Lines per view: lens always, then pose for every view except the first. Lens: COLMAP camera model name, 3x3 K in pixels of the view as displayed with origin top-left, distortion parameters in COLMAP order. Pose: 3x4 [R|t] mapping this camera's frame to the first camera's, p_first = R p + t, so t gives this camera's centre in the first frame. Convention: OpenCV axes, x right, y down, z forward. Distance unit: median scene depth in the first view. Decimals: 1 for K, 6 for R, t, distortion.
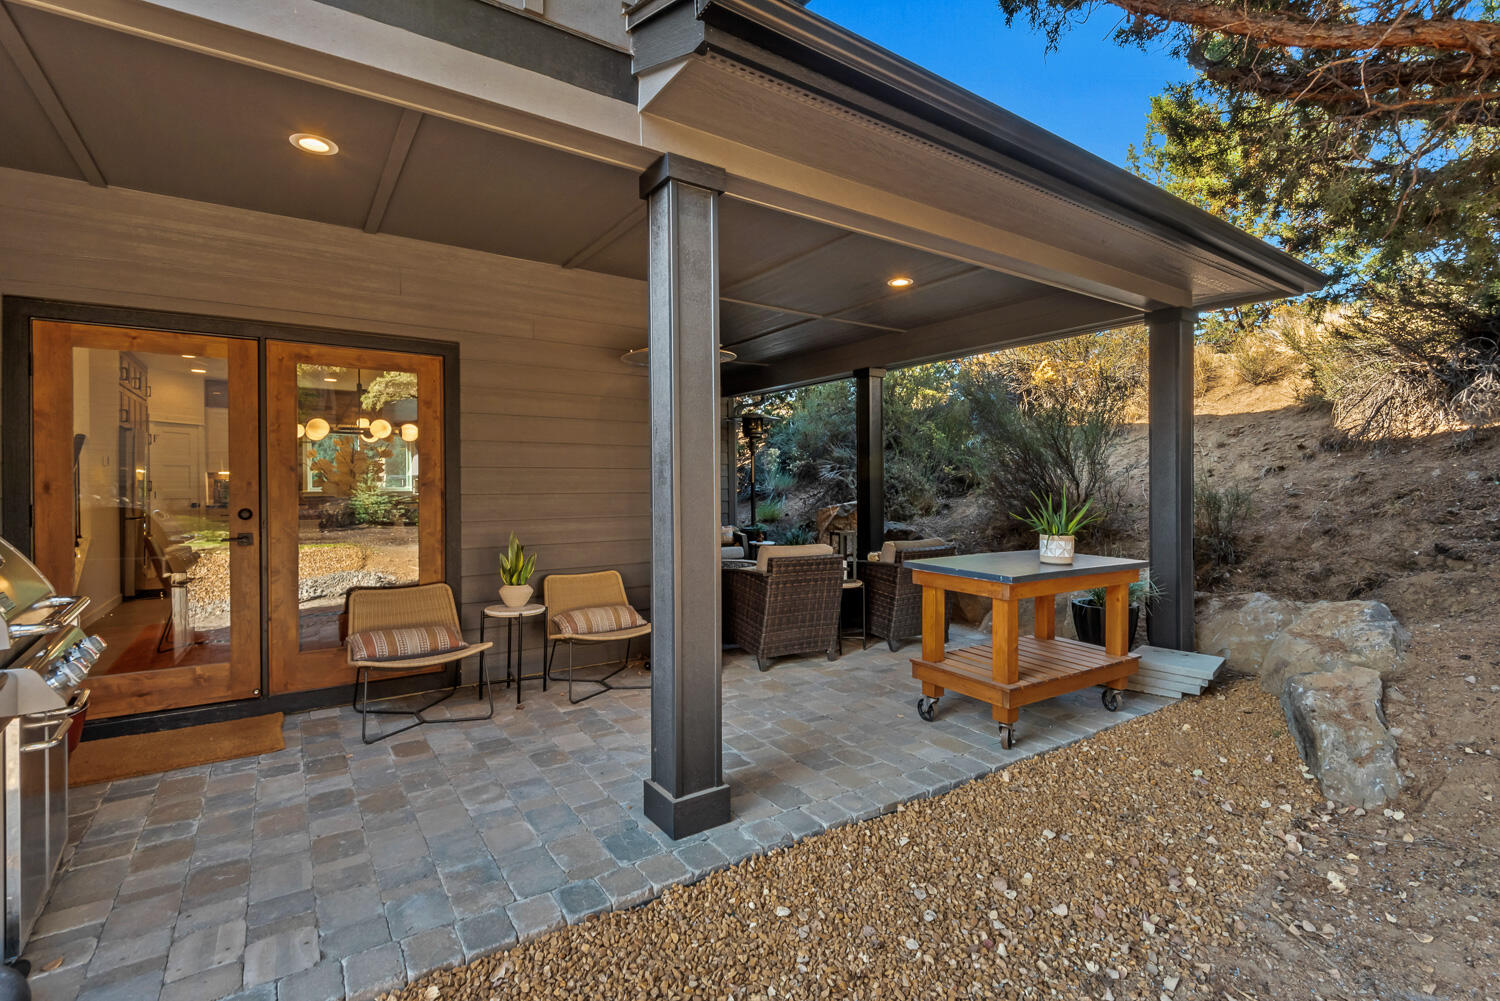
lens RADIAL K [[687.7, 0, 756.6], [0, 687.7, 476.2], [0, 0, 1]] dist [-0.000097, -0.000350]
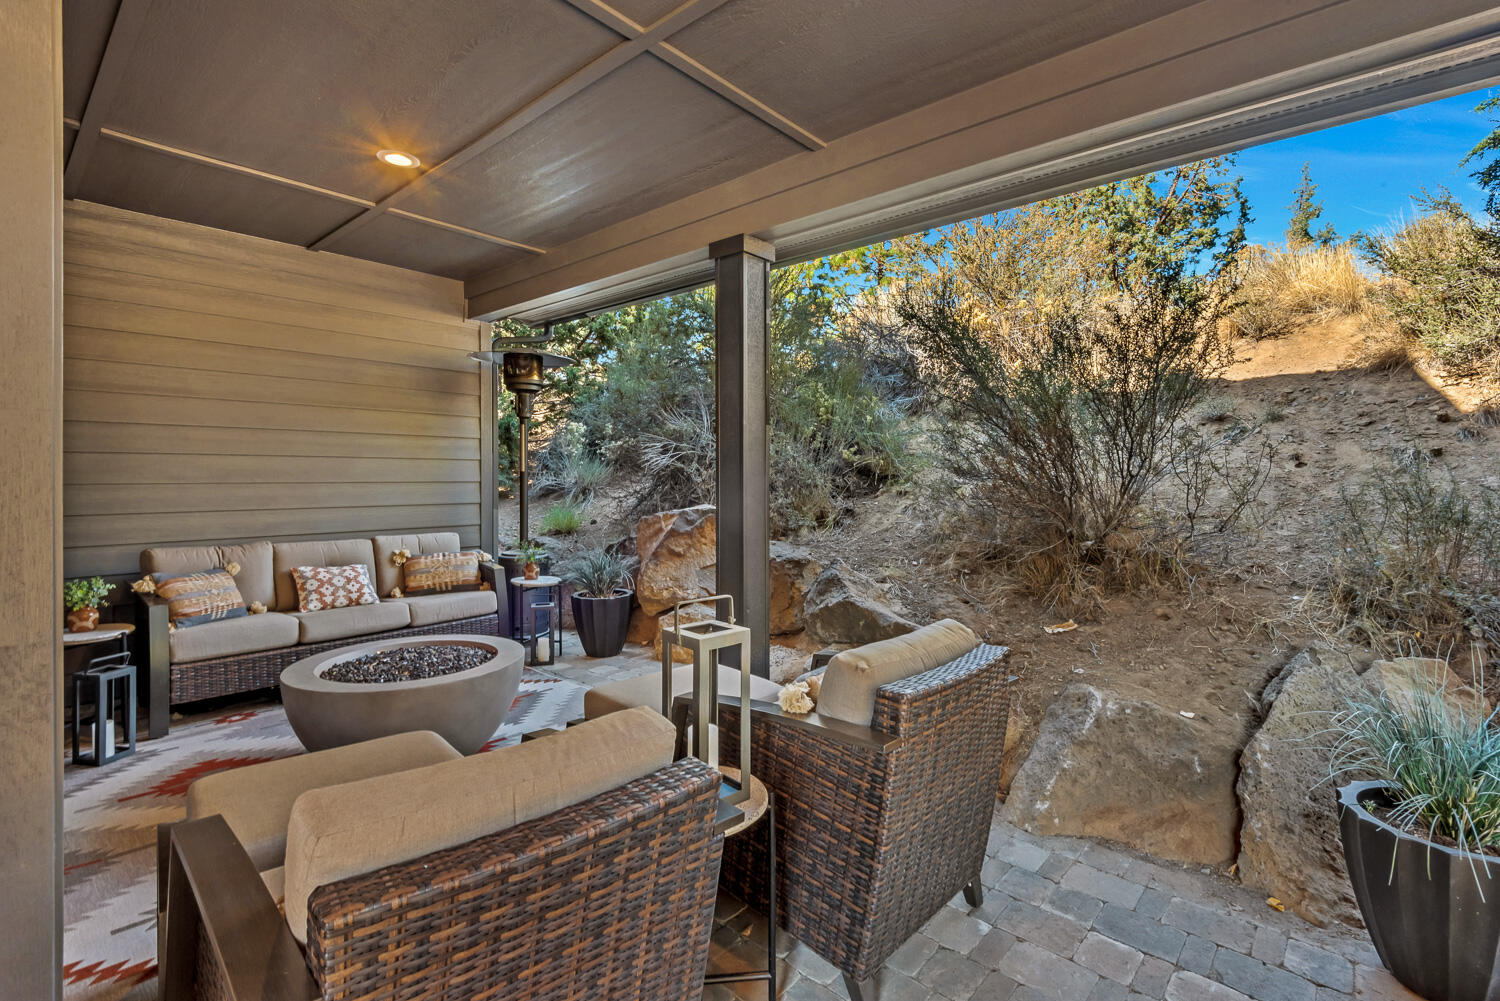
lens RADIAL K [[687.7, 0, 756.6], [0, 687.7, 476.2], [0, 0, 1]] dist [-0.000097, -0.000350]
pose [[0.969790, 0.006863, 0.243845, 0.043217], [-0.009343, 0.999916, 0.009015, 0.006434], [-0.243763, -0.011020, 0.969772, 0.412593]]
